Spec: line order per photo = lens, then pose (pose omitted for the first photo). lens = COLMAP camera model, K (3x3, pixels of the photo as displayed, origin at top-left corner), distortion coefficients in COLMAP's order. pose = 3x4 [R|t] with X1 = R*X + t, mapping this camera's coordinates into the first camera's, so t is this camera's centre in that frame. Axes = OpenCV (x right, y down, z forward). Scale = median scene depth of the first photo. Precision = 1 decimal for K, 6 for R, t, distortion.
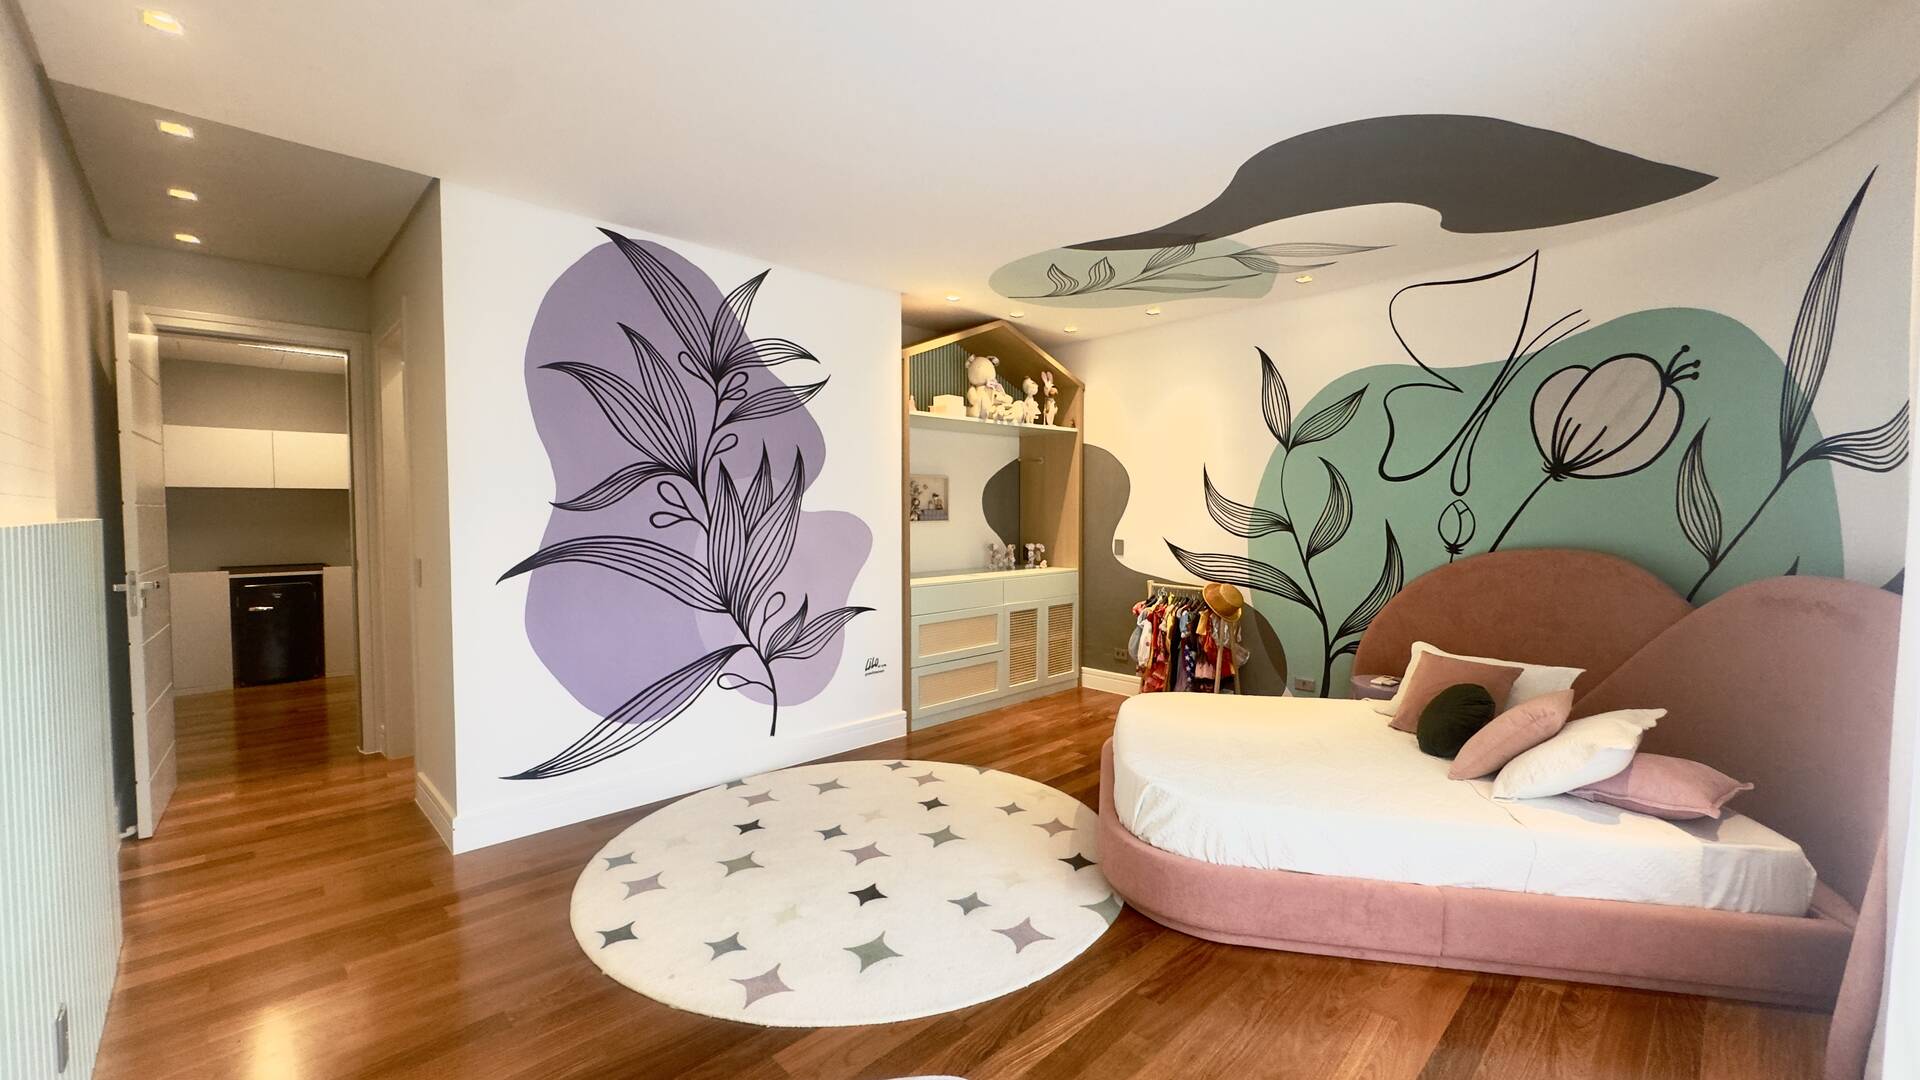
lens RADIAL K [[764.9, 0, 960.0], [0, 764.9, 540.0], [0, 0, 1]] dist [0.011718, 0.000129]
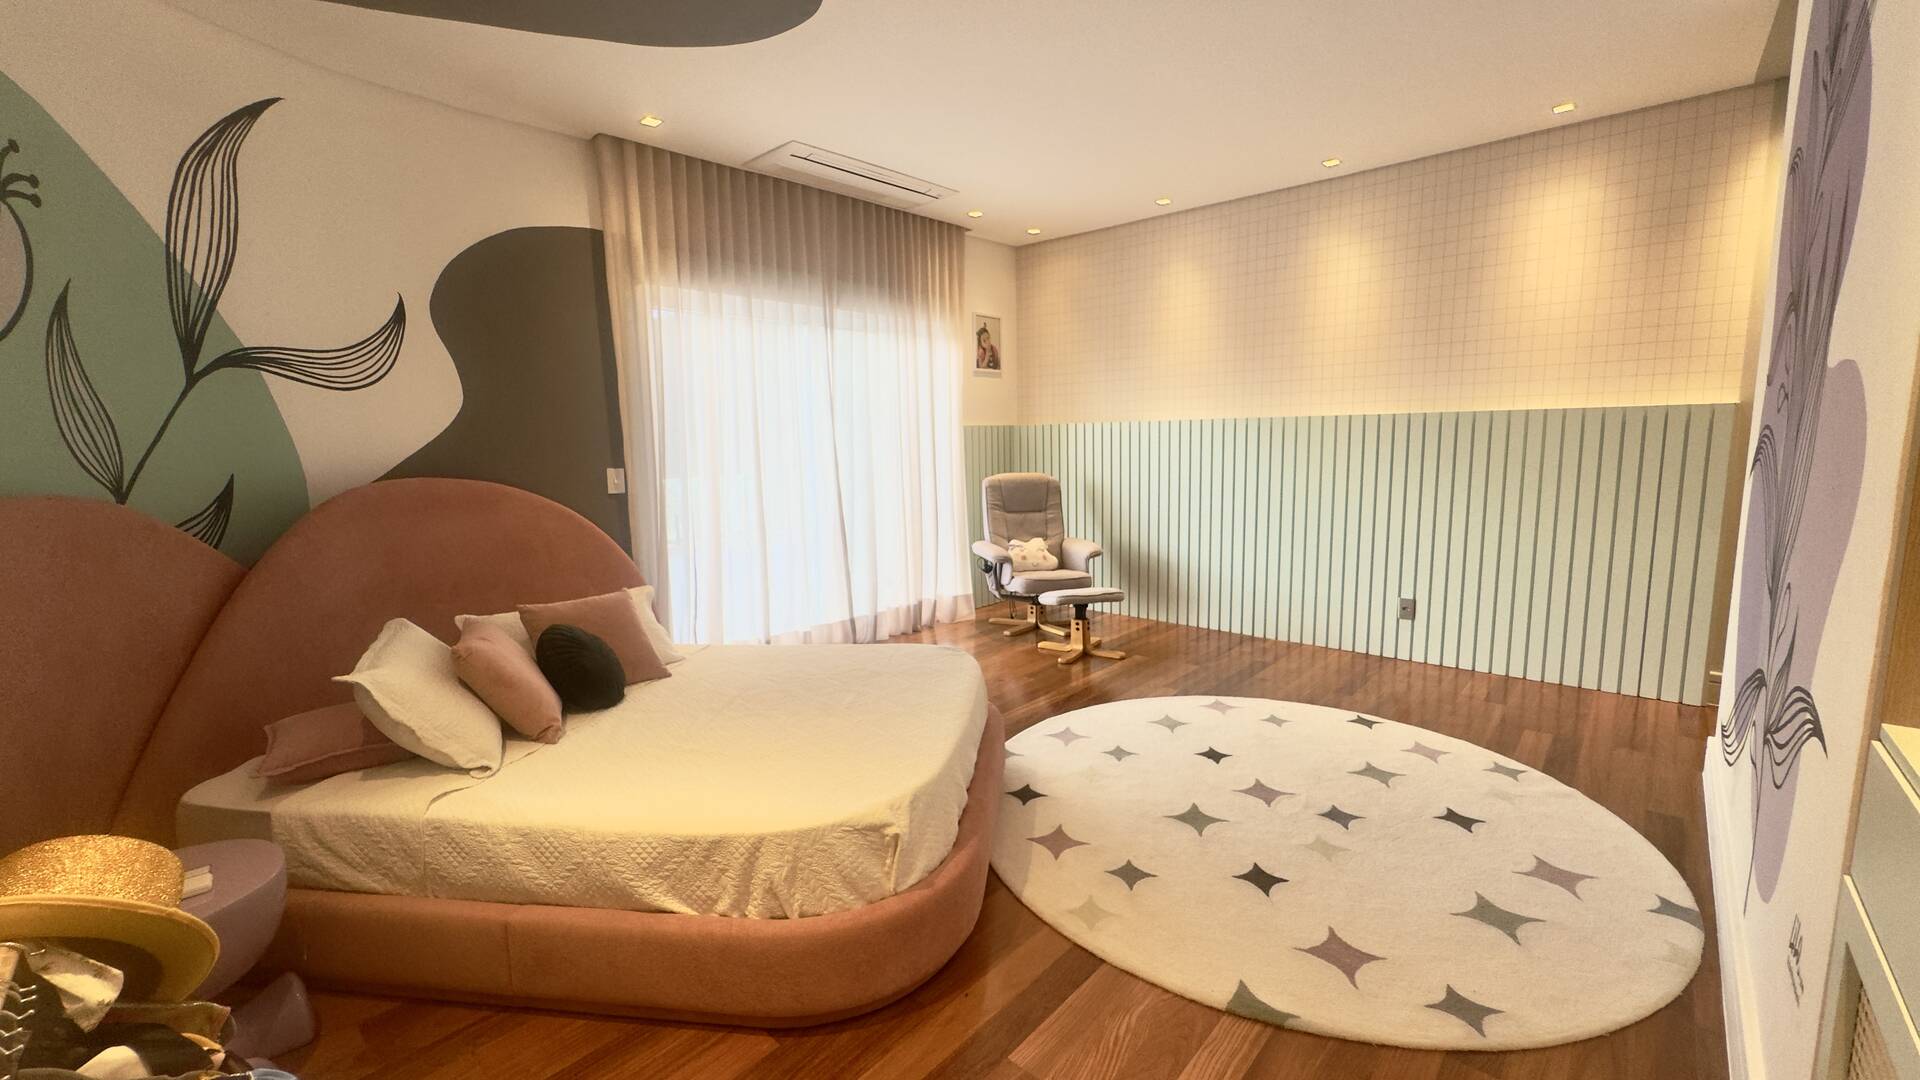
lens RADIAL K [[764.9, 0, 960.0], [0, 764.9, 540.0], [0, 0, 1]] dist [0.011718, 0.000129]
pose [[-0.997255, 0.032622, -0.066464, 0.286038], [0.020106, 0.983289, 0.180938, -0.047070], [0.071256, 0.179105, -0.981246, 1.855995]]
